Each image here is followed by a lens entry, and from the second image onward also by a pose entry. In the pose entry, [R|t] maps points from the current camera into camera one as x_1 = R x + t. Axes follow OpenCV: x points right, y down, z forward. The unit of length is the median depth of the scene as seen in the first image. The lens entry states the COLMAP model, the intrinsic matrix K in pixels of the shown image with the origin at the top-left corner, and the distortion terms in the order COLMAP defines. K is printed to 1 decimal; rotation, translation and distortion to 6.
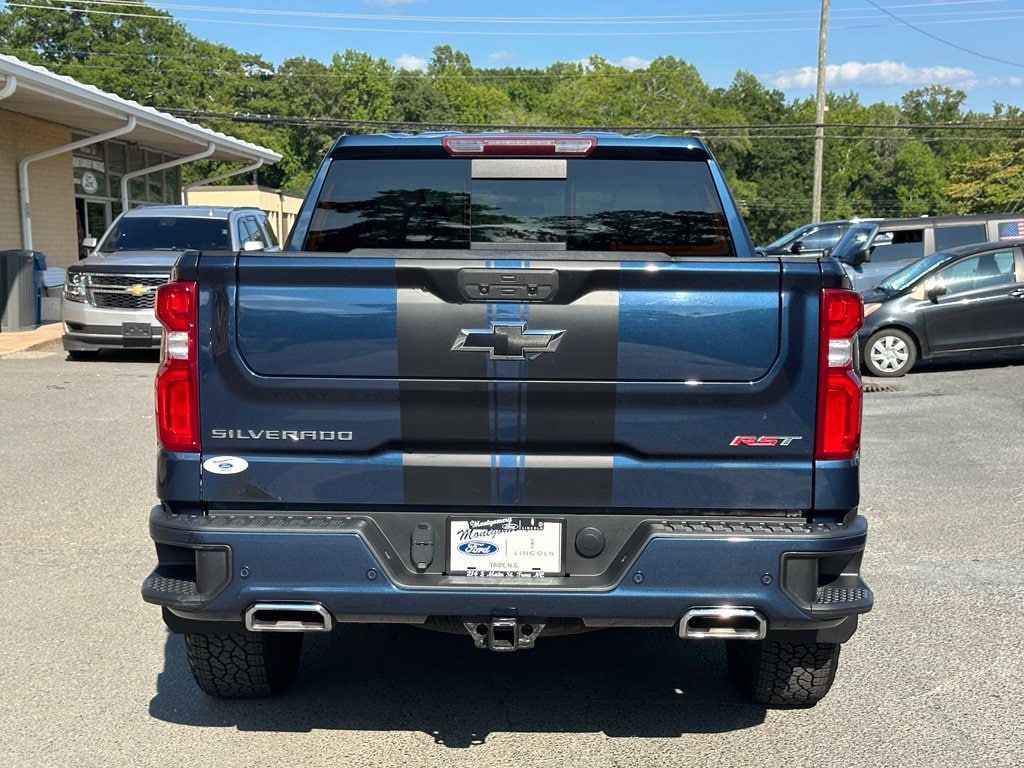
lens RADIAL K [[1691.3, 0, 538.0], [0, 1691.3, 383.2], [0, 0, 1]] dist [0.114204, -0.100922]
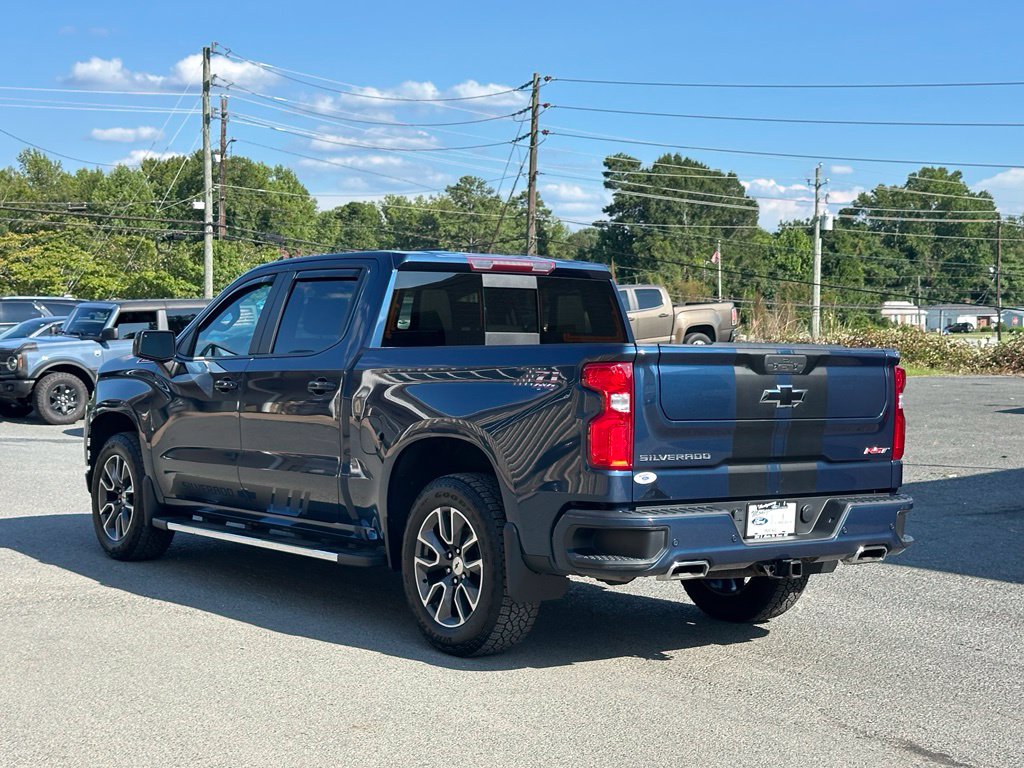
lens RADIAL K [[1691.3, 0, 538.0], [0, 1691.3, 383.2], [0, 0, 1]] dist [0.114204, -0.100922]
pose [[0.779021, -0.009633, 0.626924, -0.159417], [0.036074, 0.998914, -0.029477, 0.000372], [-0.625959, 0.045579, 0.778523, -0.021787]]
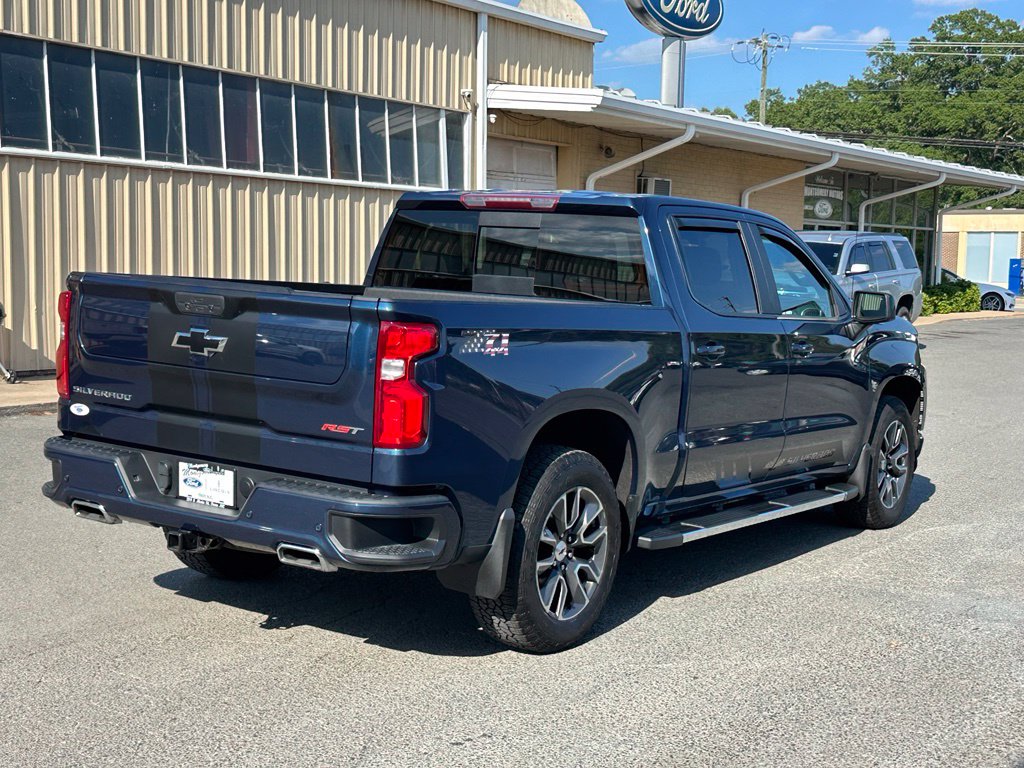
lens RADIAL K [[1518.9, 0, 512.0], [0, 1518.9, 384.0], [0, 0, 1]] dist [0.198837, -0.092645]
pose [[0.813815, 0.085034, -0.574869, 0.120323], [-0.083834, 0.996068, 0.028658, -0.006199], [0.575046, 0.024871, 0.817743, 0.009025]]
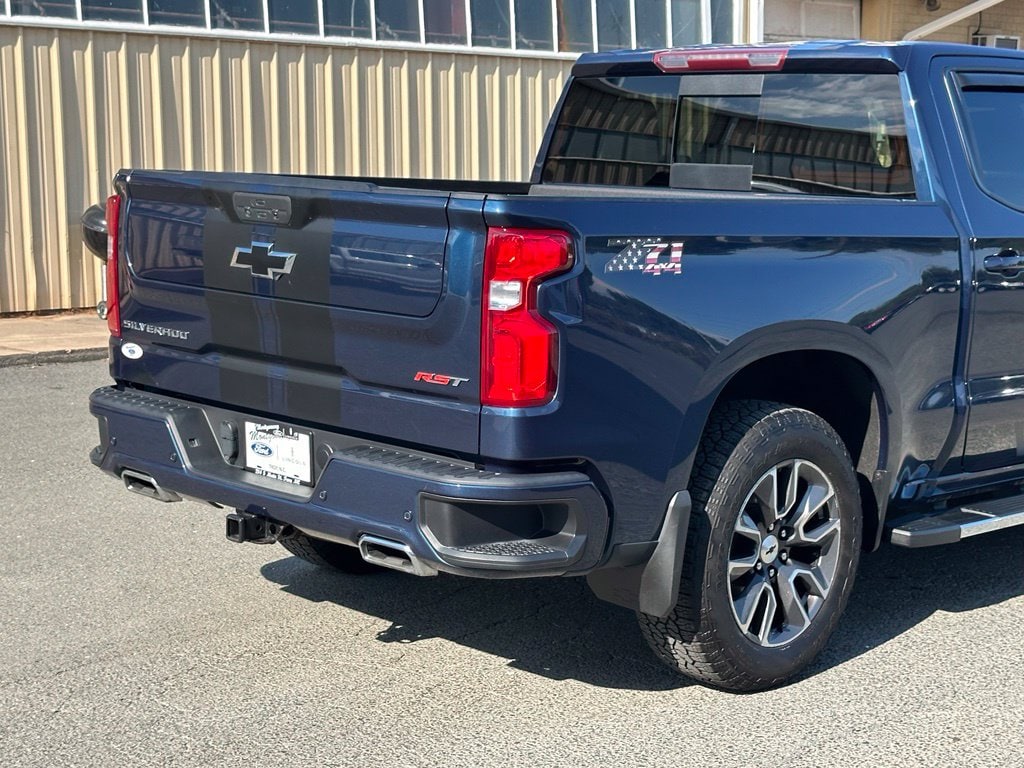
lens RADIAL K [[1847.8, 0, 502.2], [0, 1847.8, 386.9], [0, 0, 1]] dist [0.198029, -0.117354]
pose [[0.698865, 0.108796, -0.706931, 0.116315], [-0.071298, 0.994038, 0.082496, -0.006662], [0.711691, -0.007251, 0.702455, 0.034350]]
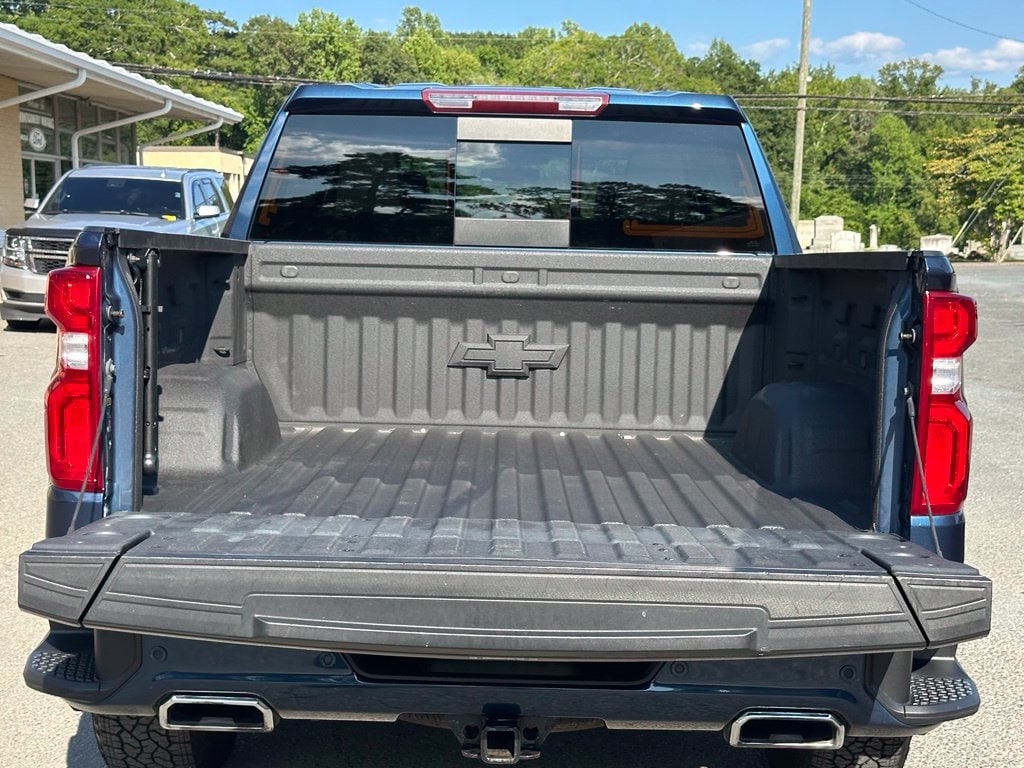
lens RADIAL K [[1691.3, 0, 538.0], [0, 1691.3, 383.2], [0, 0, 1]] dist [0.114204, -0.100922]
pose [[0.999611, 0.017262, 0.021903, -0.002806], [-0.017663, 0.999677, 0.018266, -0.003210], [-0.021580, -0.018646, 0.999593, 0.030138]]
